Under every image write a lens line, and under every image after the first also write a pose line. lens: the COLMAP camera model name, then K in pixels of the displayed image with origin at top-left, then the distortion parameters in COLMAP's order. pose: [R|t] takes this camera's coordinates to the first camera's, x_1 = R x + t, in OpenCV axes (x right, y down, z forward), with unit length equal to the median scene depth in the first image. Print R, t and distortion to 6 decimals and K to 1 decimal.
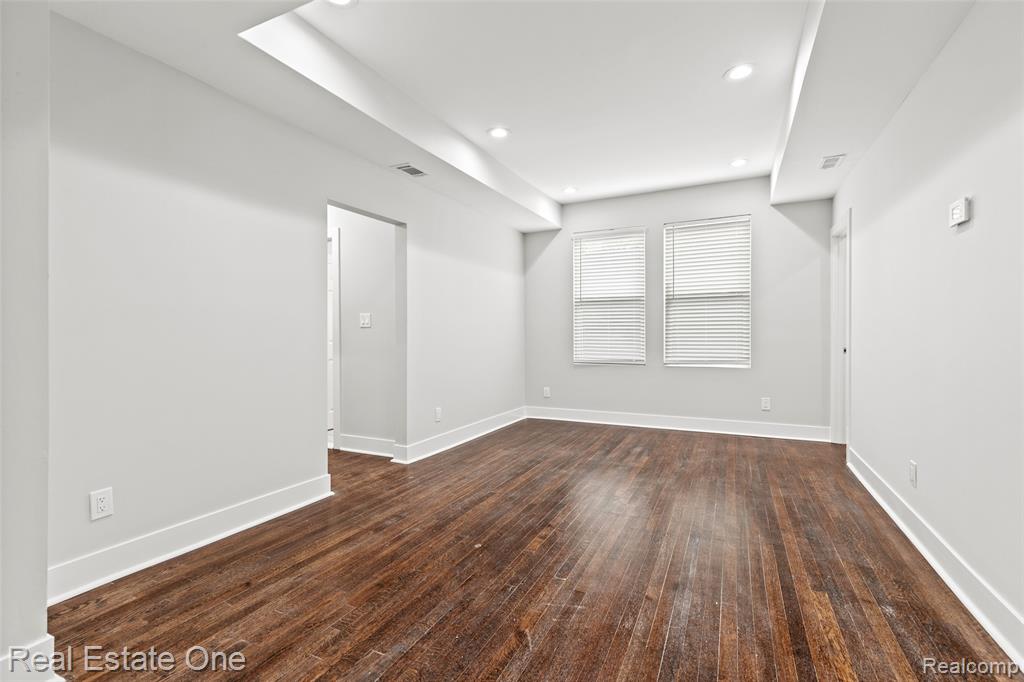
lens RADIAL K [[466.3, 0, 507.0], [0, 466.3, 342.4], [0, 0, 1]] dist [0.005039, -0.001365]
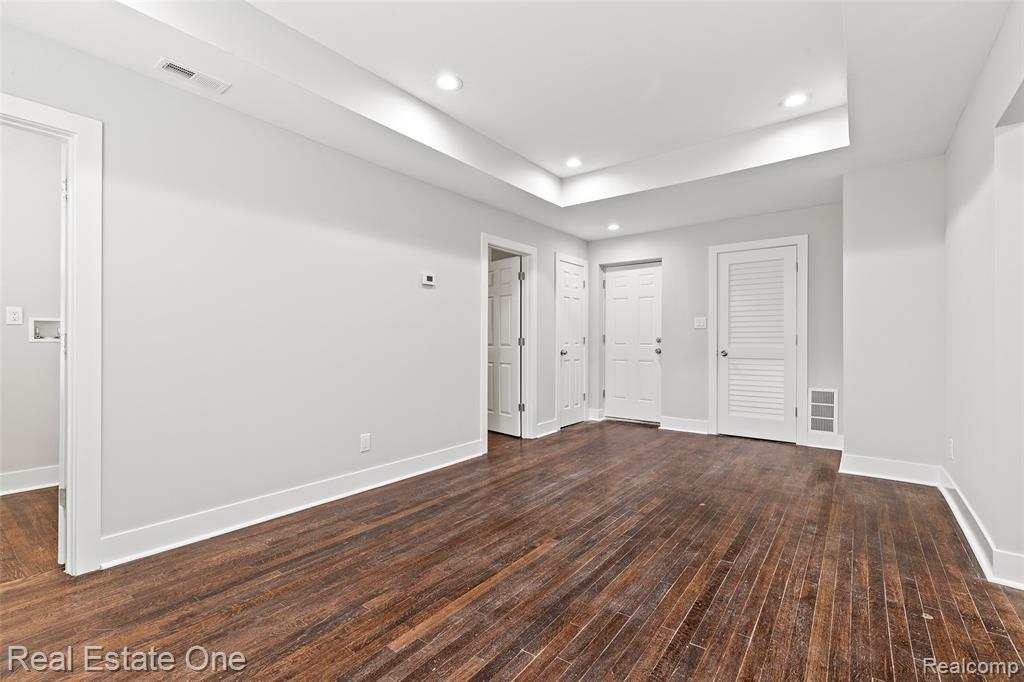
lens RADIAL K [[466.3, 0, 511.5], [0, 466.3, 339.2], [0, 0, 1]] dist [0.005039, -0.001365]
pose [[-0.983615, 0.005867, 0.180188, 0.176690], [0.008364, 0.999879, 0.013103, -0.027438], [-0.180090, 0.014396, -0.983545, 1.909383]]
